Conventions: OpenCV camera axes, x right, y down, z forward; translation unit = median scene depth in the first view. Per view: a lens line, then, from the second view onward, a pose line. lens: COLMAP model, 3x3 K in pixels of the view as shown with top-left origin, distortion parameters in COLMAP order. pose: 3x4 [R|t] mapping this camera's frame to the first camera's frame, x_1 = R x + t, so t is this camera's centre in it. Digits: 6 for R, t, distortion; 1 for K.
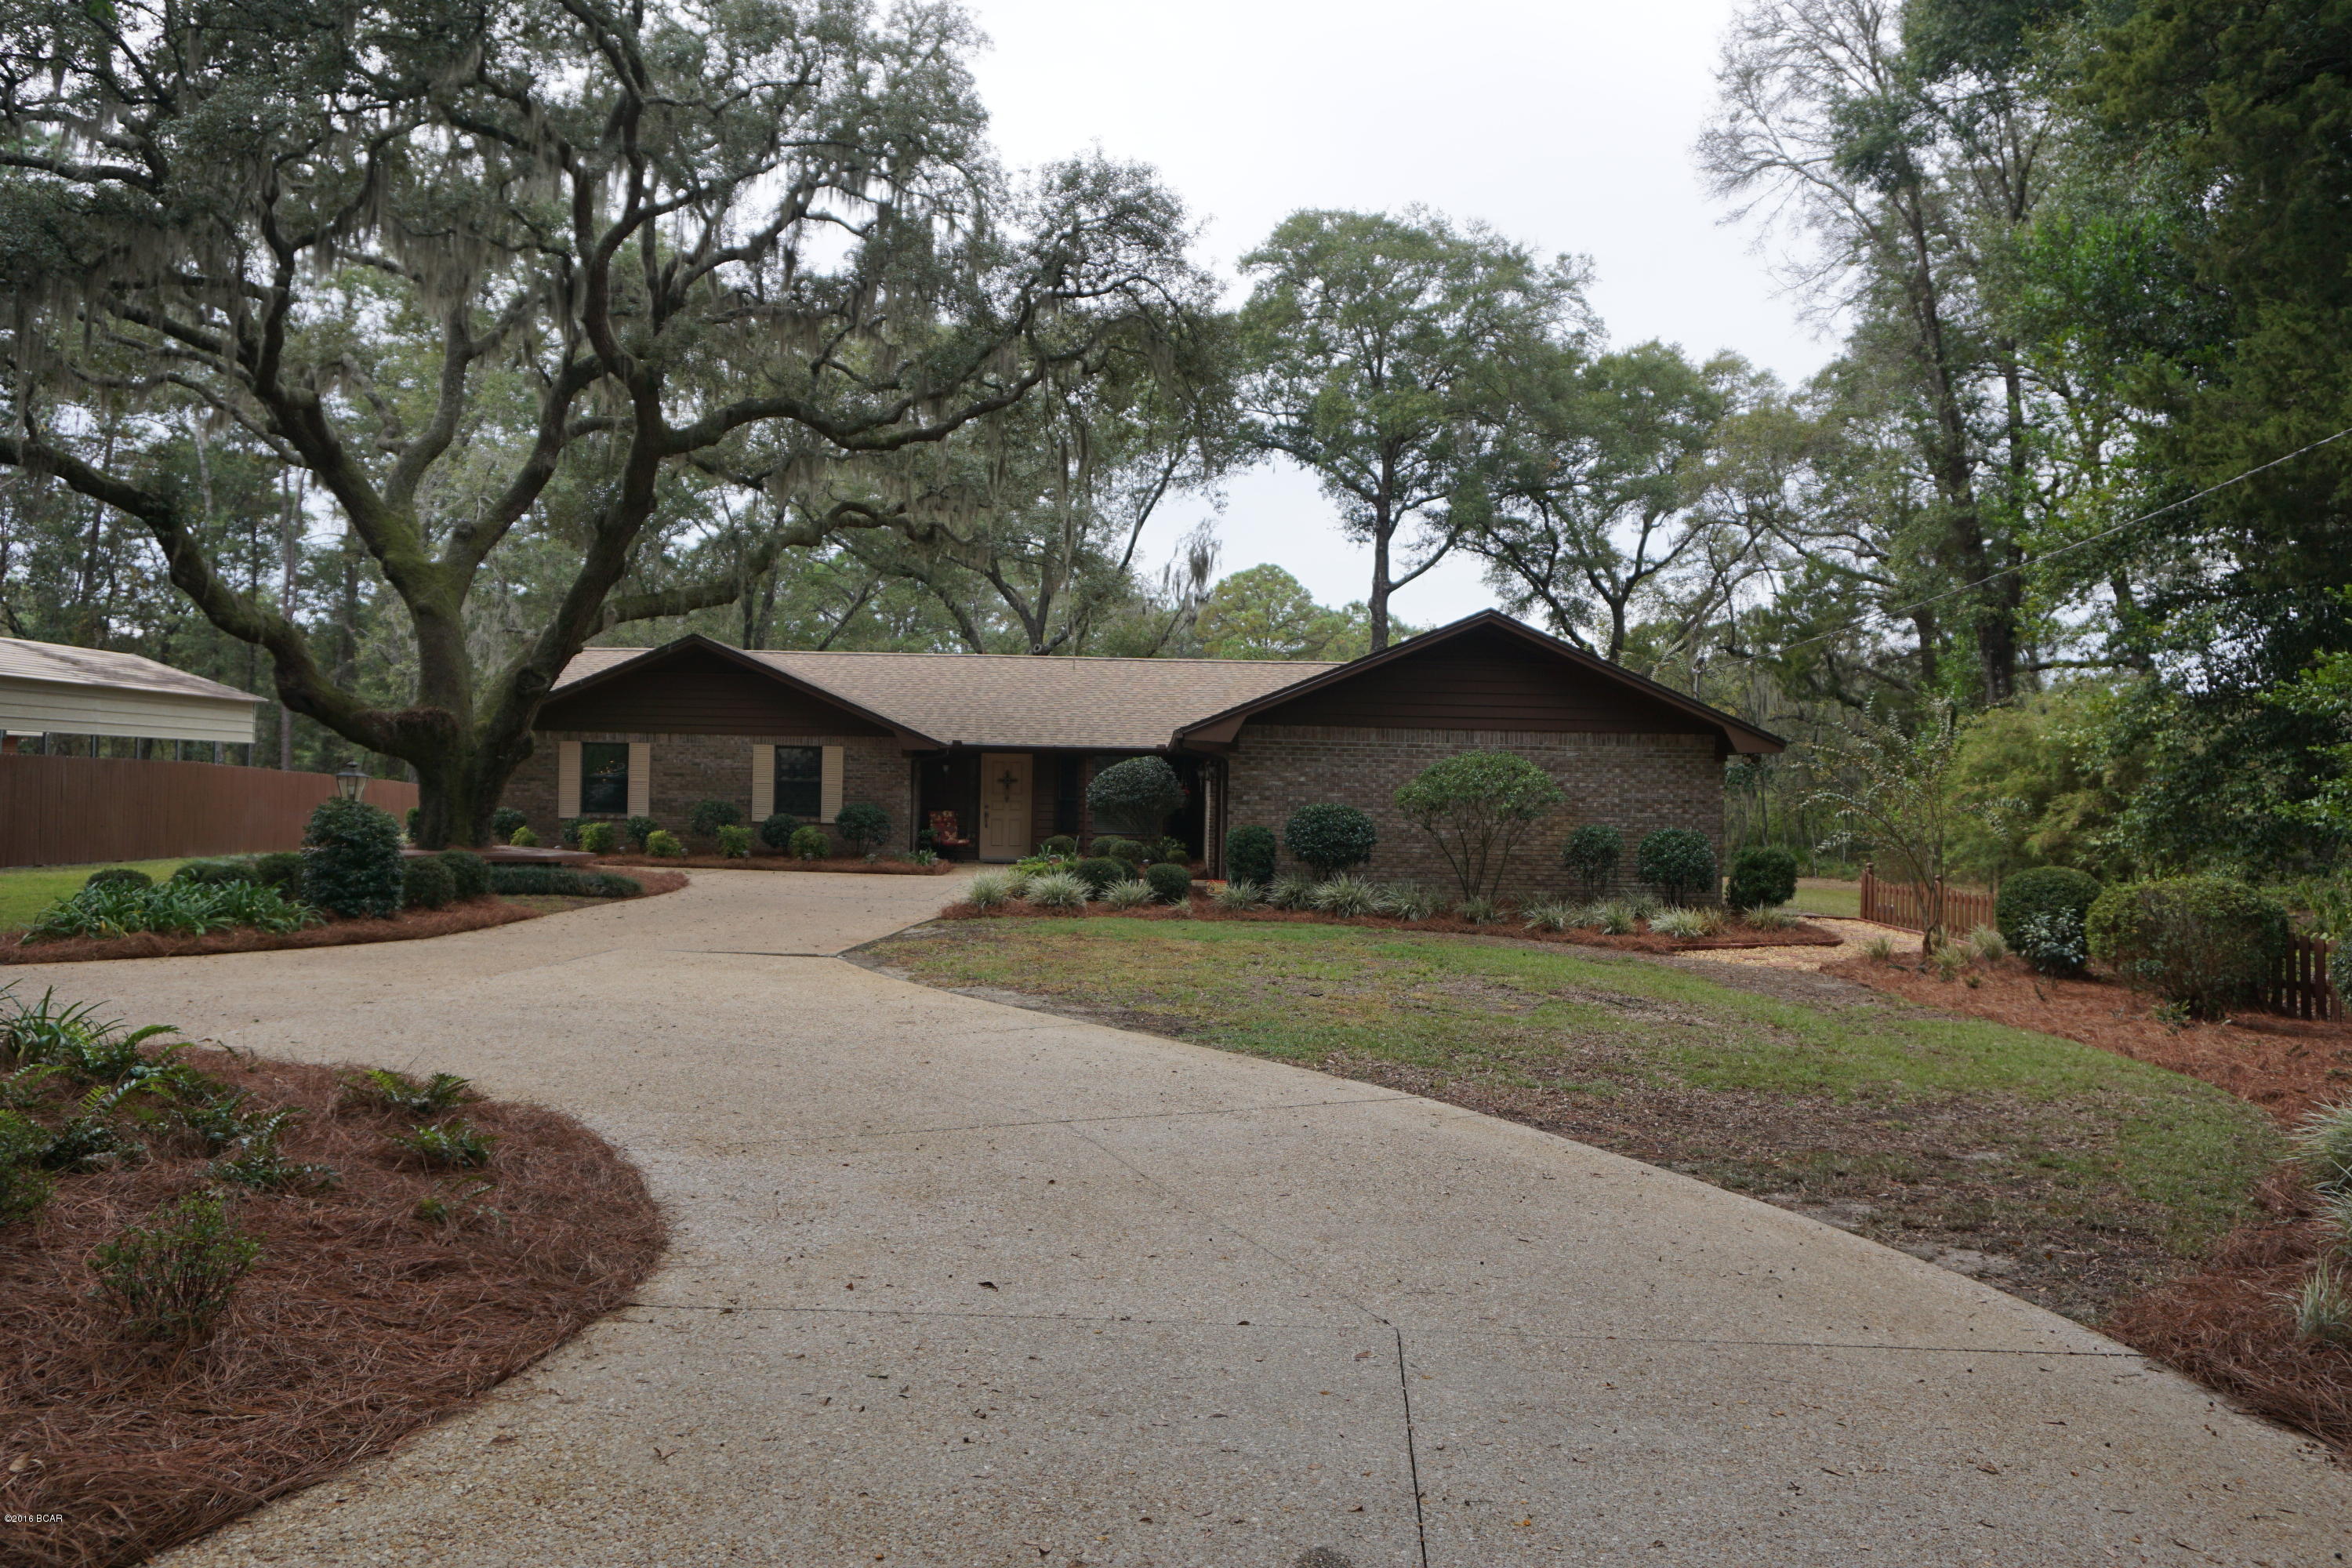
lens RADIAL K [[1815.0, 0, 1175.4], [0, 1815.0, 788.1], [0, 0, 1]] dist [0.013639, 0.003138]
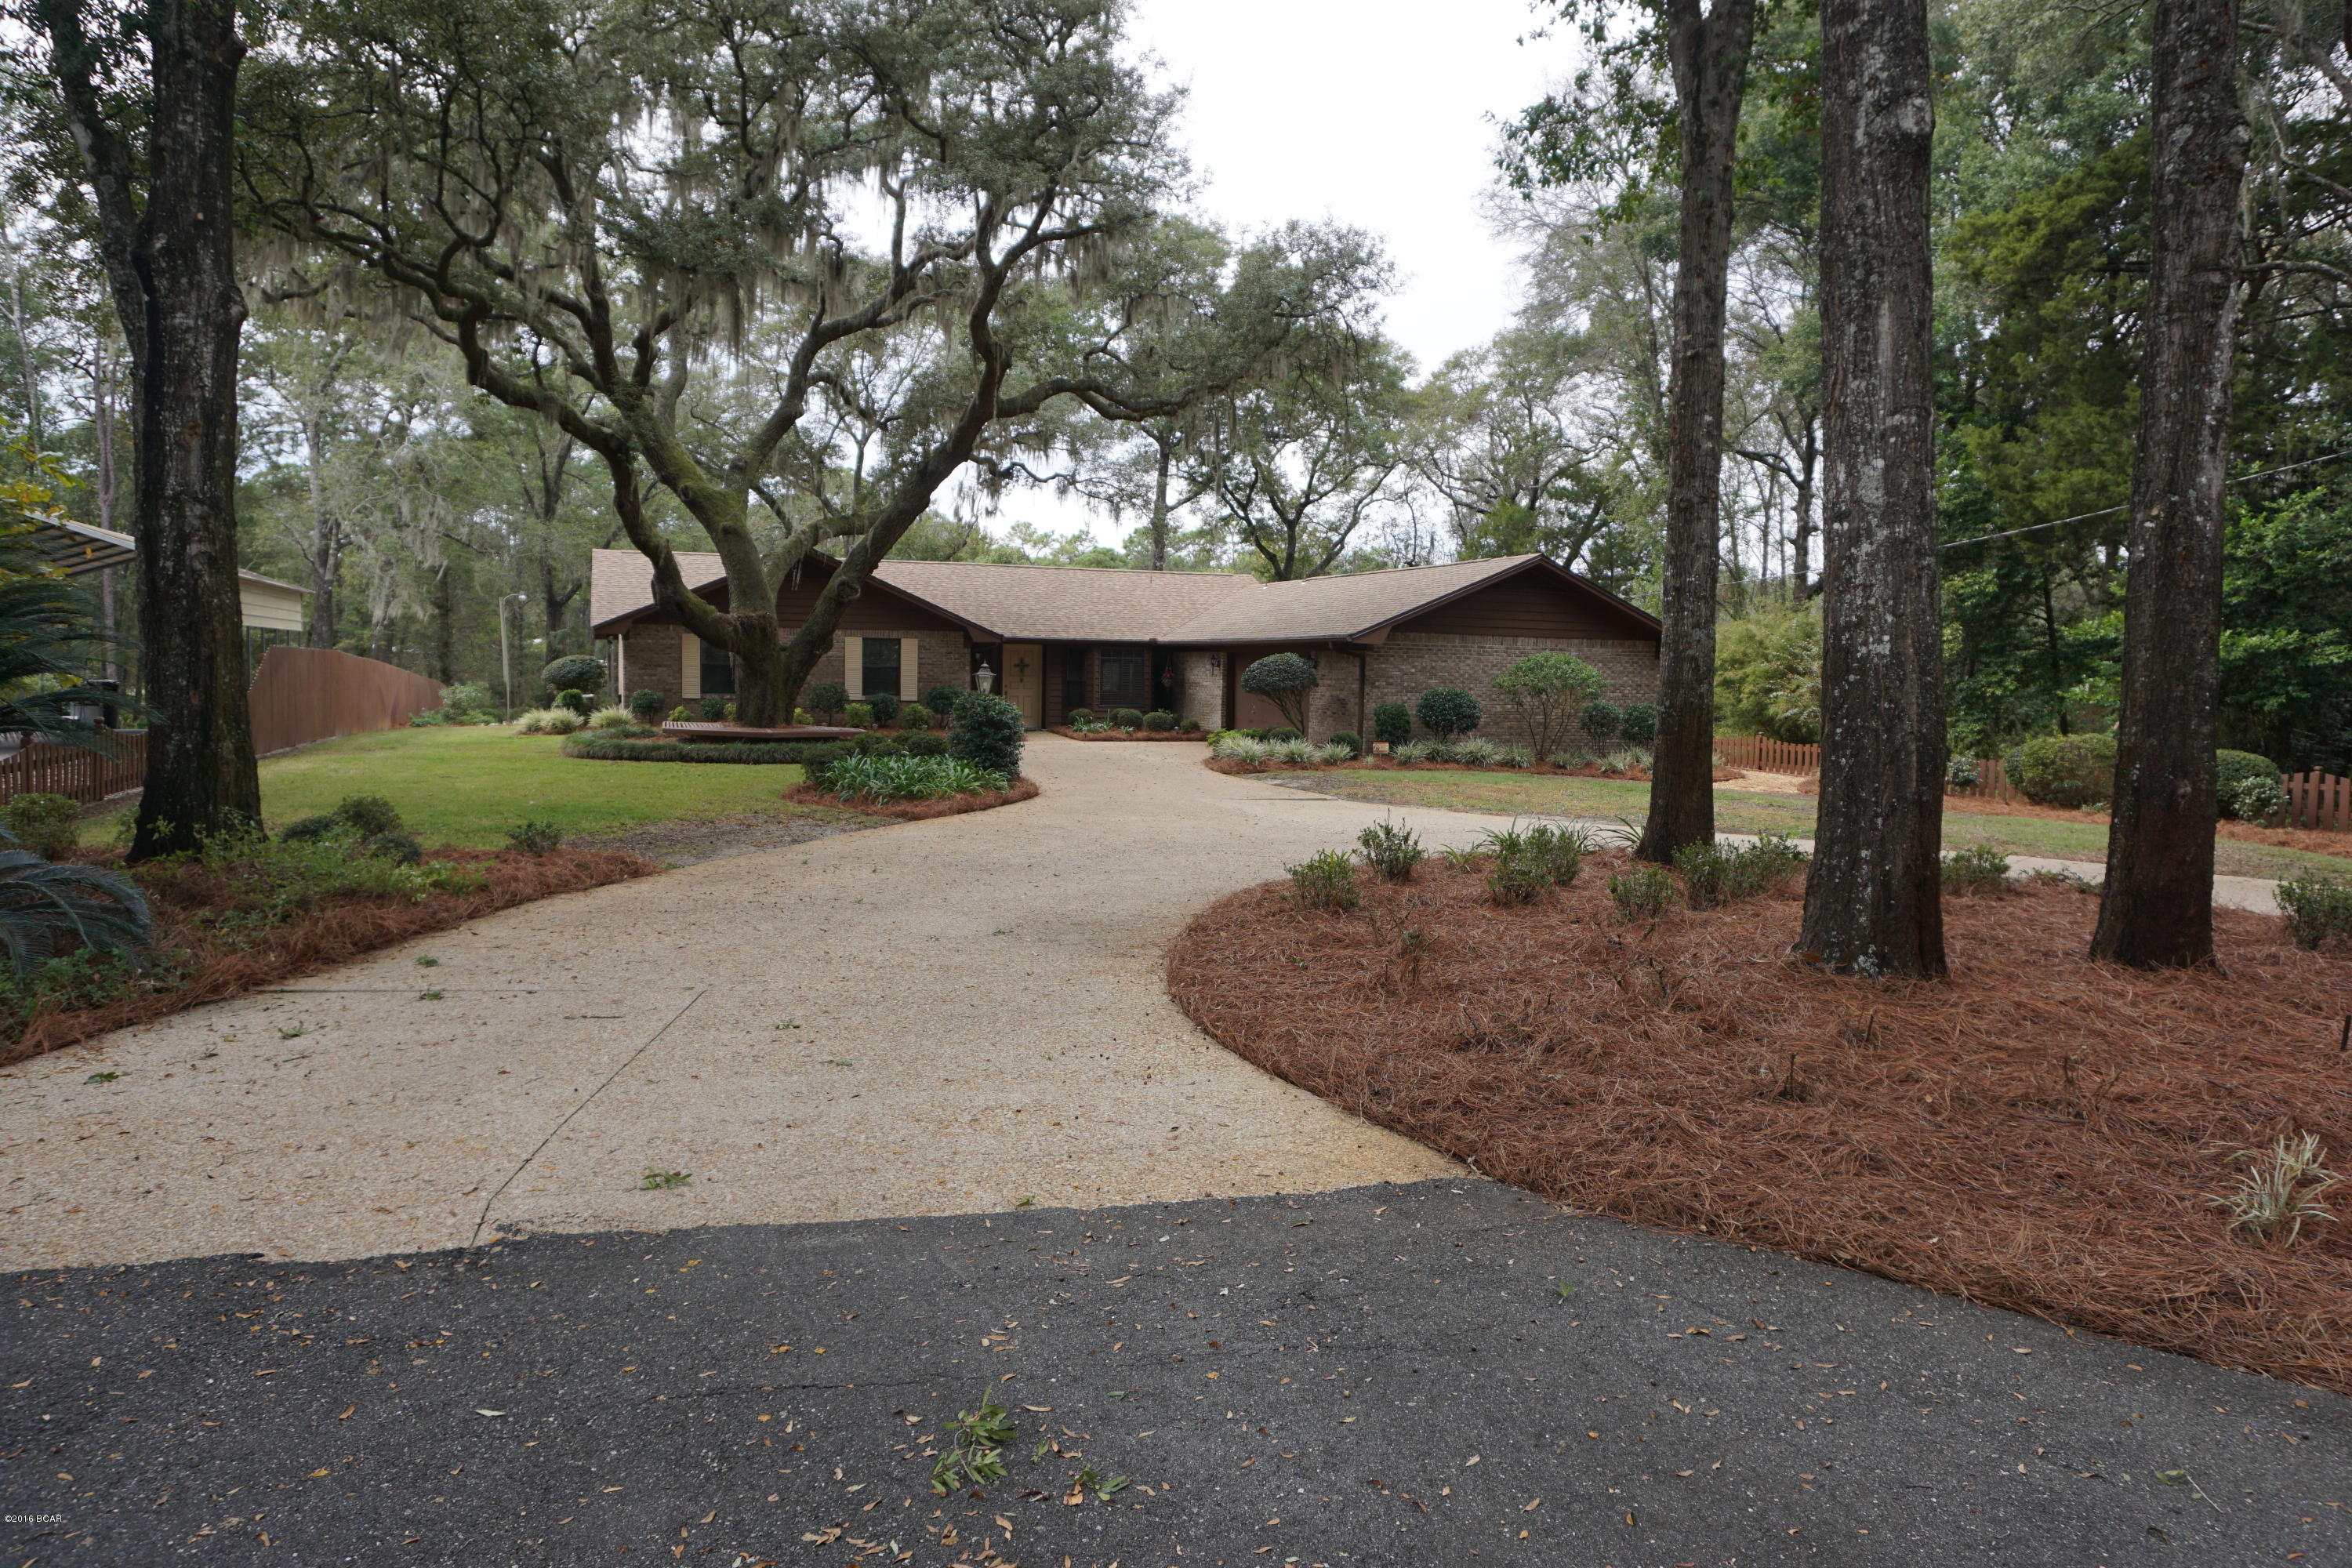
lens RADIAL K [[1581.0, 0, 1177.4], [0, 1581.0, 780.1], [0, 0, 1]] dist [-0.005445, 0.000064]
pose [[0.932528, -0.027211, 0.360070, -0.412400], [-0.001235, 0.996911, 0.078536, -0.012083], [-0.361094, -0.073681, 0.929614, -0.068398]]
